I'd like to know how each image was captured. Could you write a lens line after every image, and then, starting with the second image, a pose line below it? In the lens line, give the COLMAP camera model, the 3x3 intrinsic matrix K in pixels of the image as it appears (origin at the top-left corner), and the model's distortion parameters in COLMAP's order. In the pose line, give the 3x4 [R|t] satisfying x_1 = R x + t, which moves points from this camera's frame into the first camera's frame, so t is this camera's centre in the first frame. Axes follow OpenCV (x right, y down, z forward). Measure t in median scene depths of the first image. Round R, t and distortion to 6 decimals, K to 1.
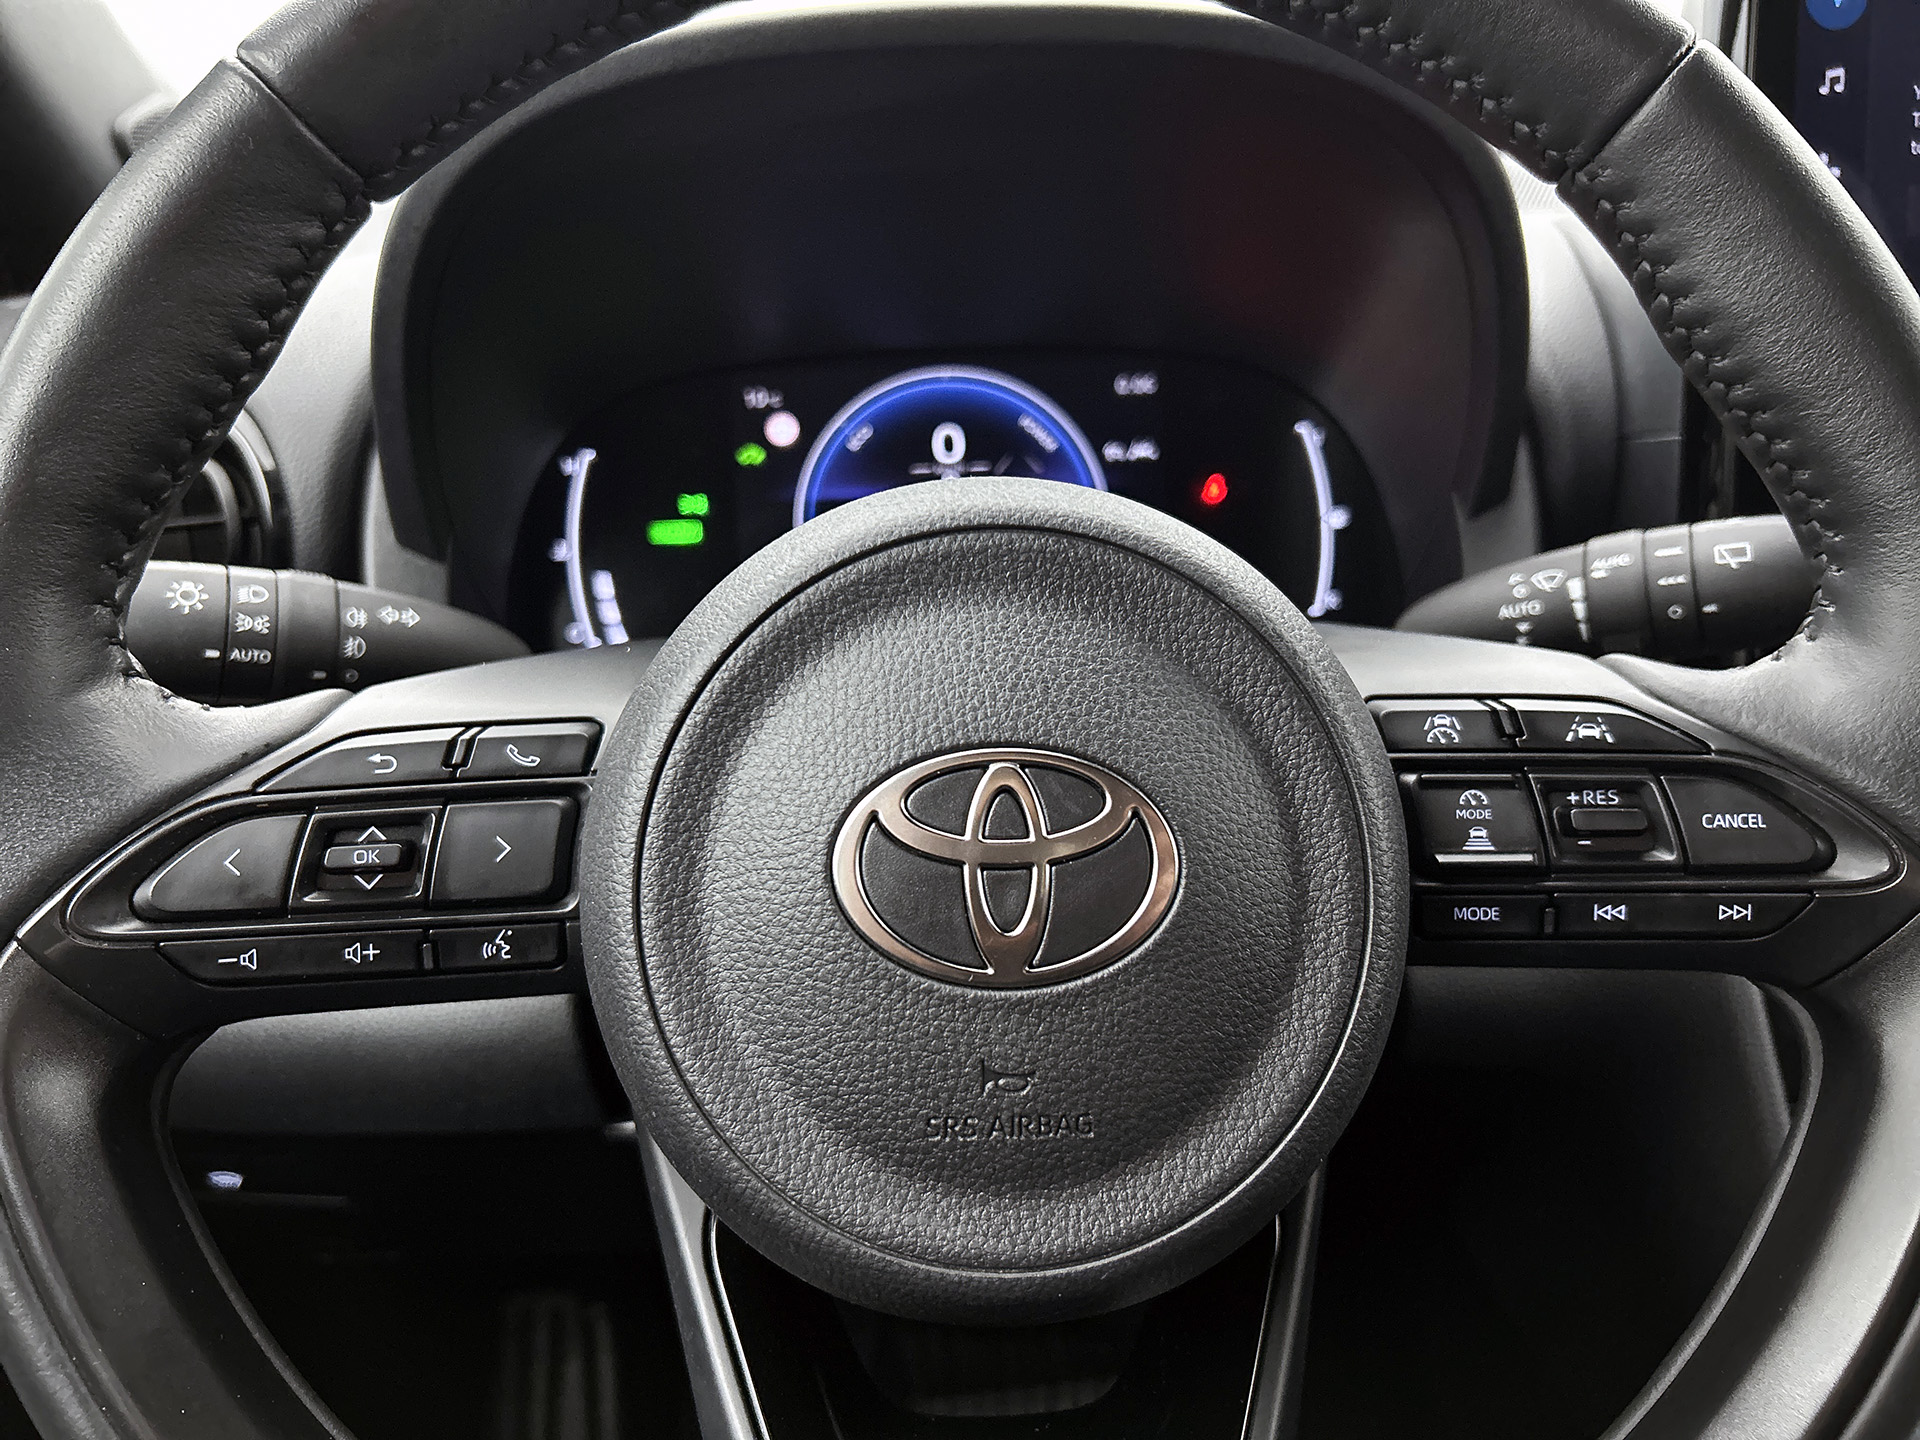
lens RADIAL K [[1476.3, 0, 947.6], [0, 1476.3, 728.3], [0, 0, 1]] dist [-0.017985, -0.003274]
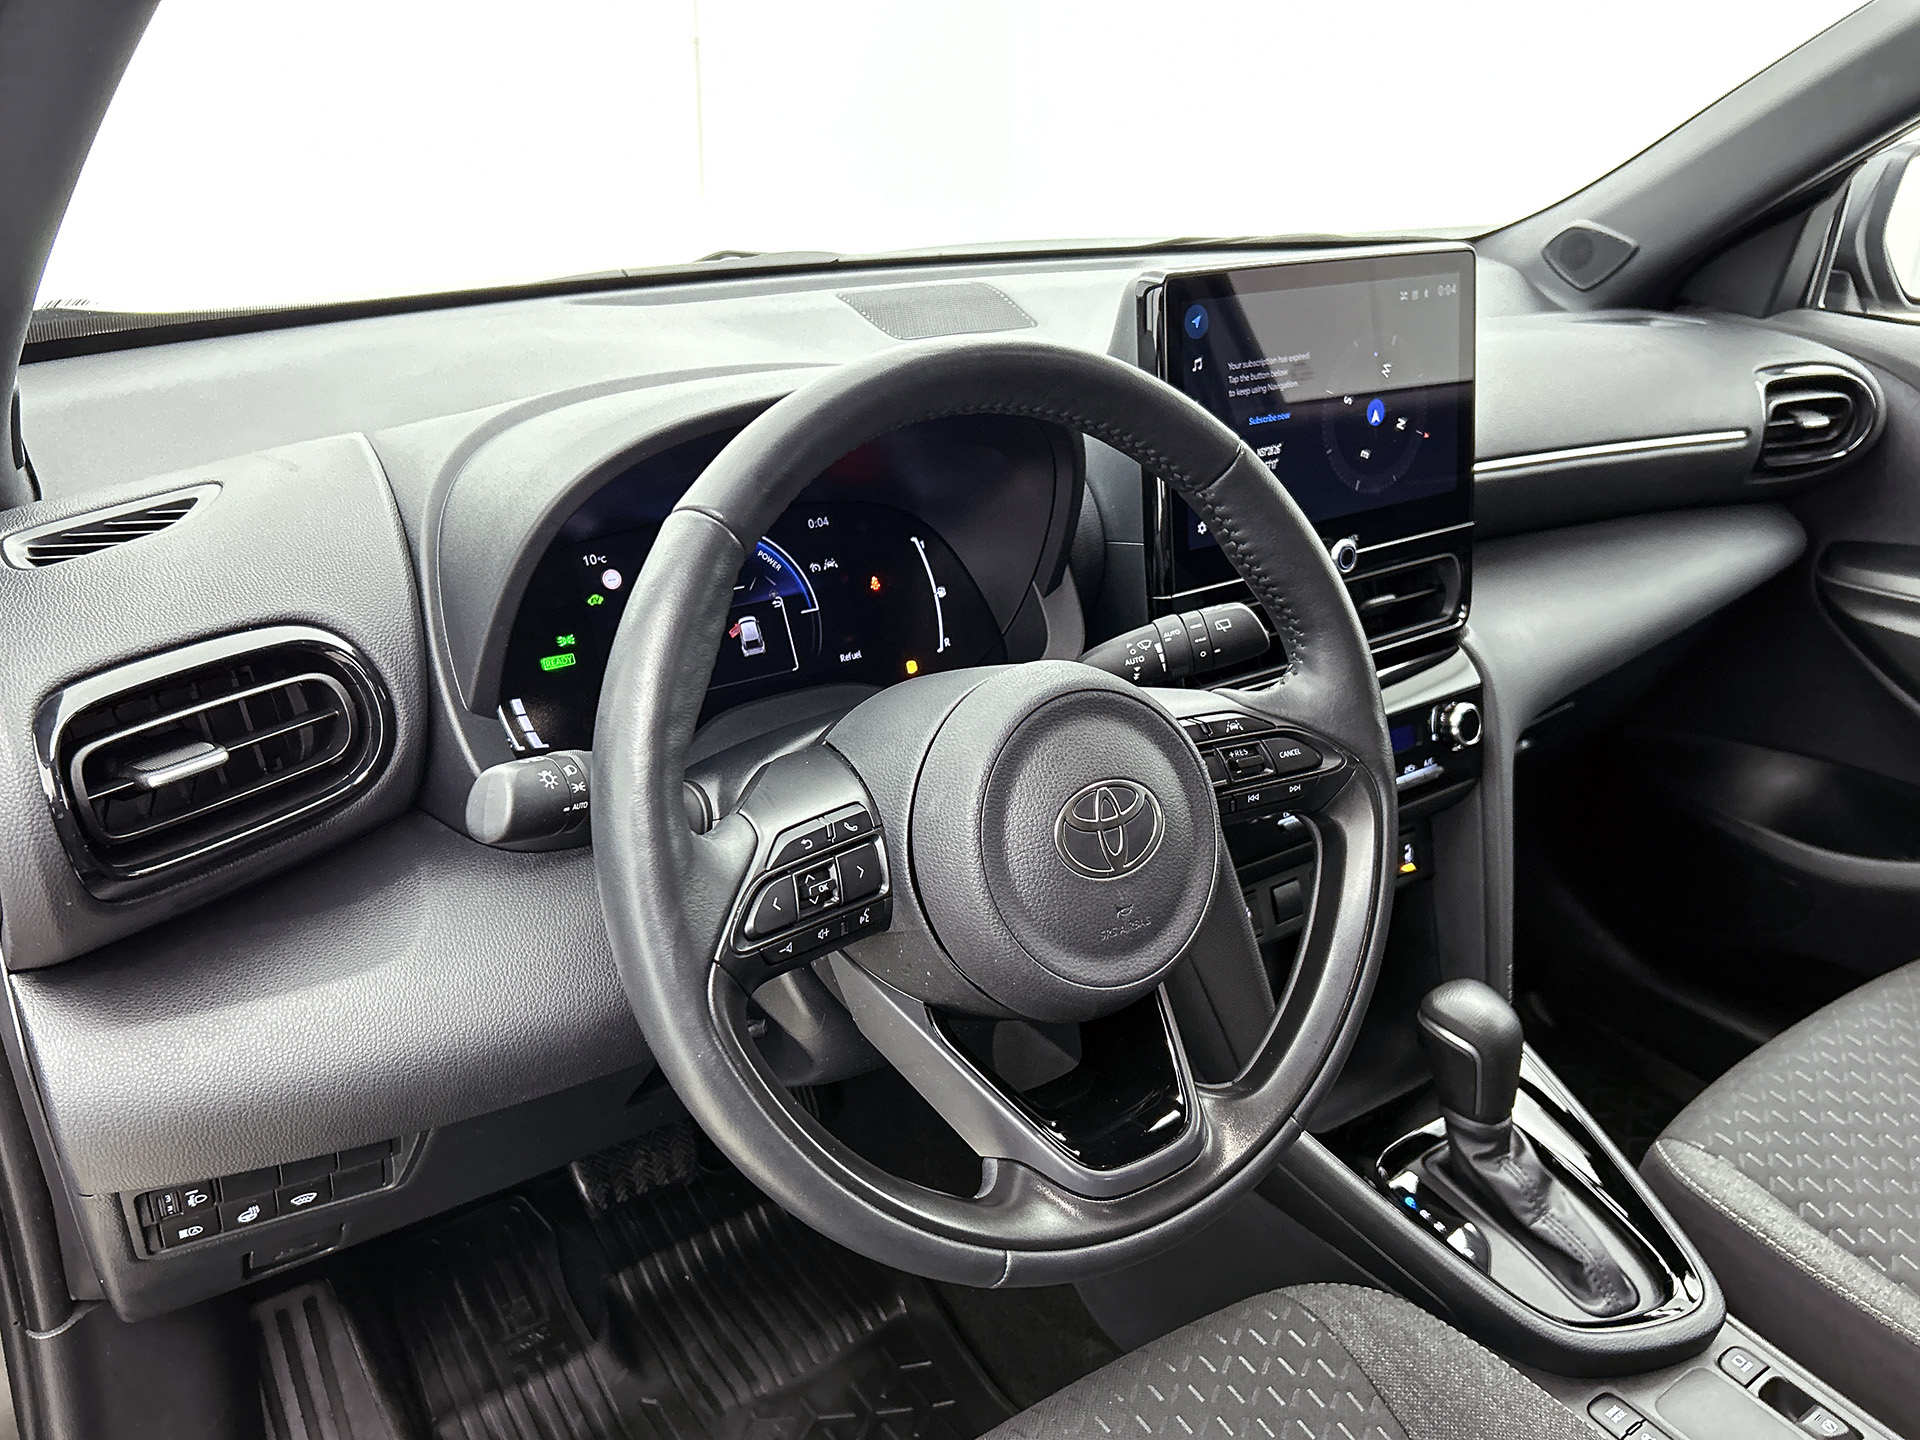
lens RADIAL K [[1537.2, 0, 968.3], [0, 1537.2, 724.6], [0, 0, 1]] dist [-0.000238, -0.010458]
pose [[0.830466, -0.167406, 0.531320, -1.267489], [0.142513, 0.985884, 0.087878, -0.284779], [-0.538531, 0.002740, 0.842601, -0.893971]]
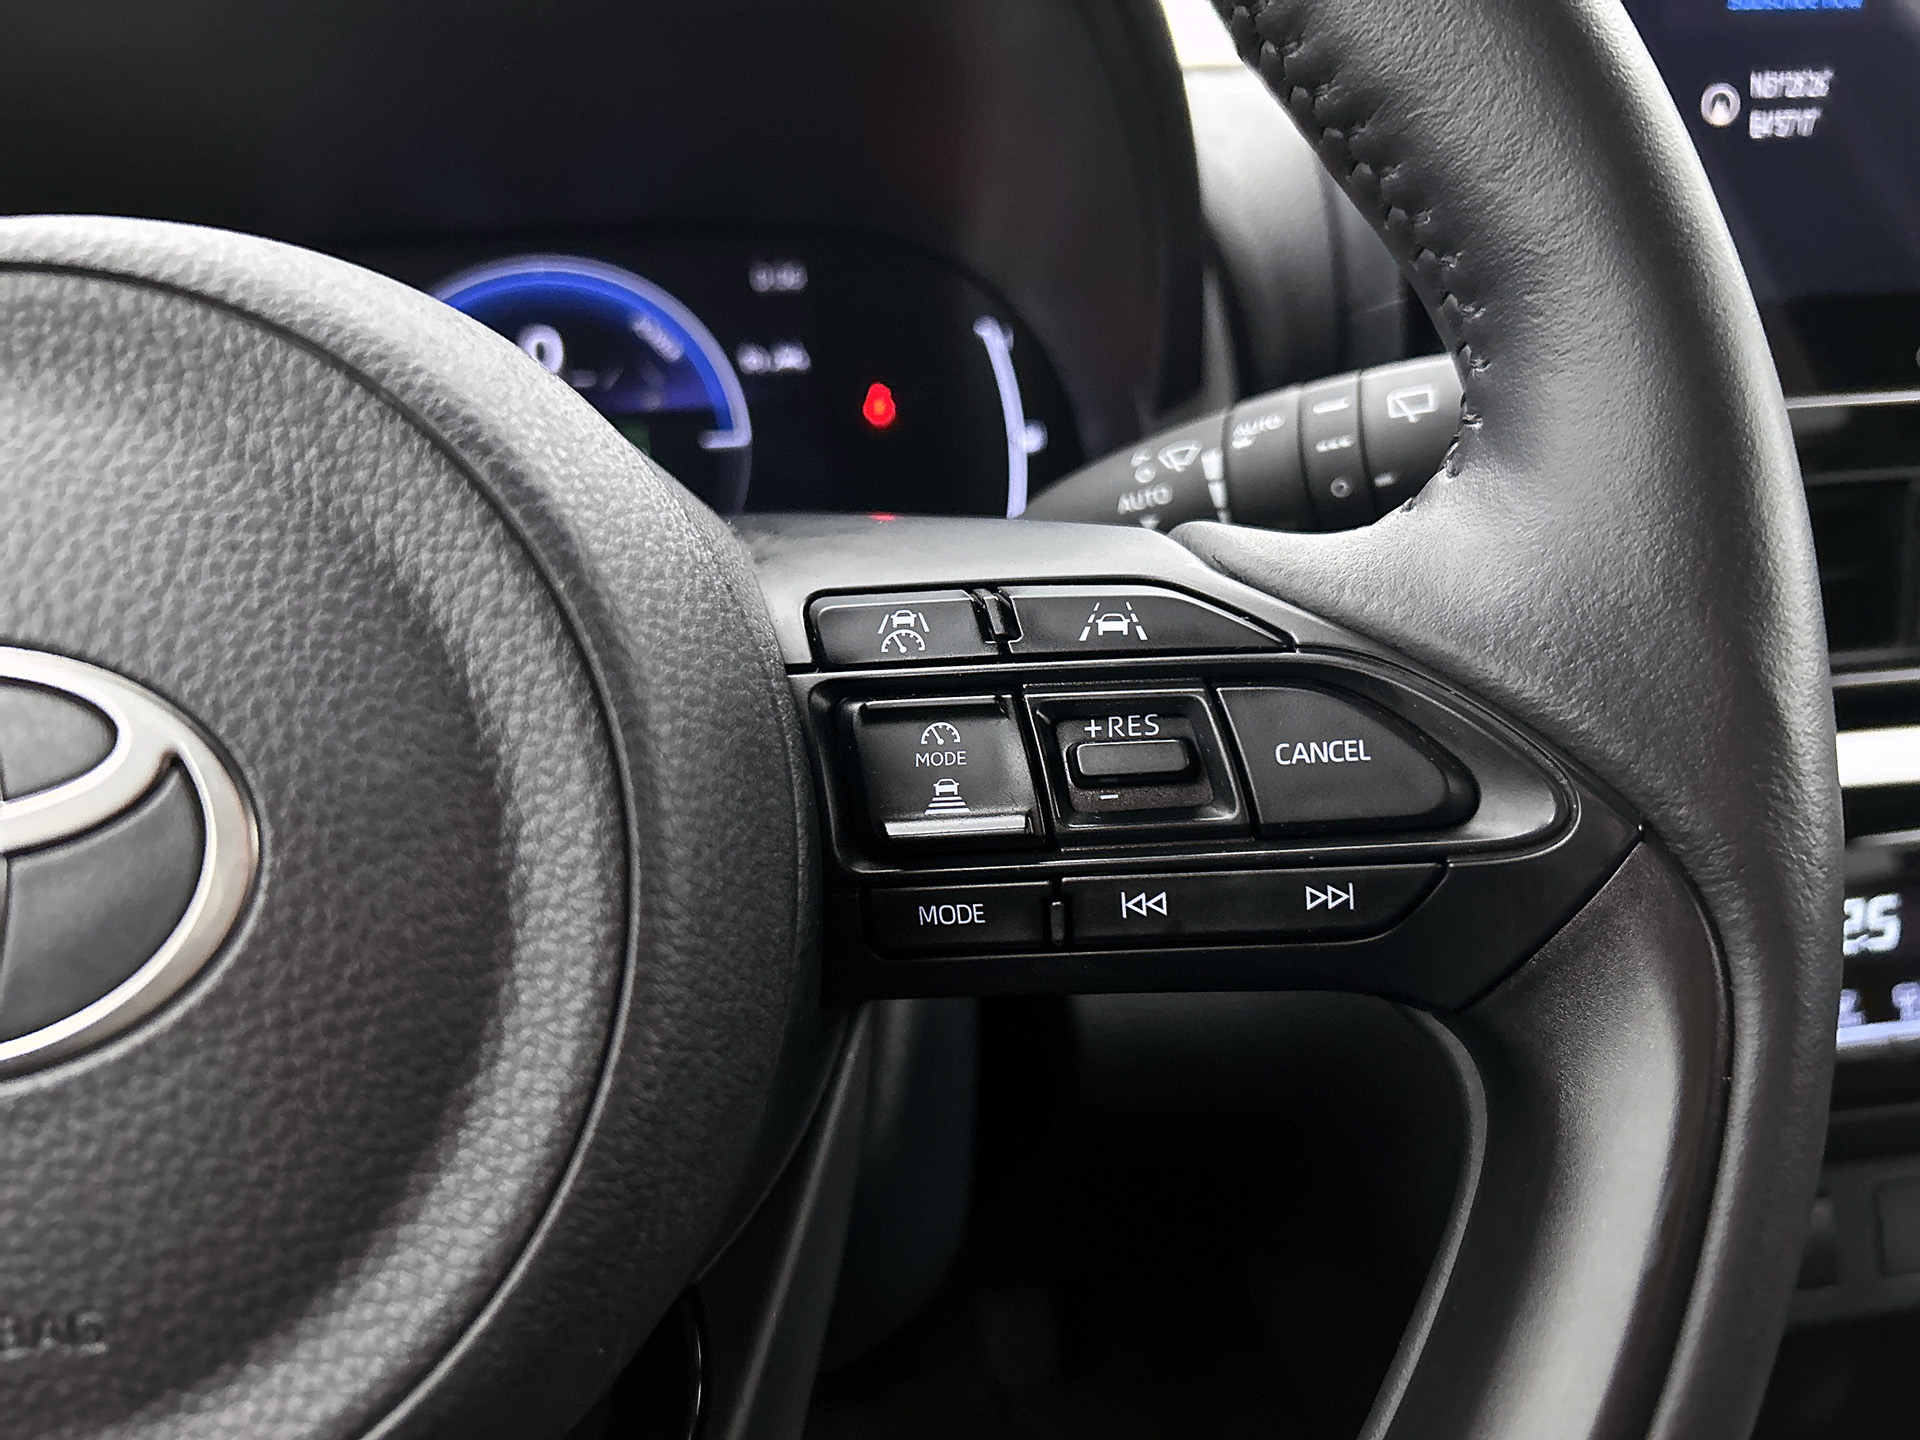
lens RADIAL K [[1442.2, 0, 968.3], [0, 1442.2, 770.5], [0, 0, 1]] dist [0.058898, -0.116592]
pose [[0.997002, -0.033840, 0.069589, 0.328950], [0.032707, 0.999314, 0.017354, 0.053229], [-0.070128, -0.015026, 0.997425, 0.376786]]
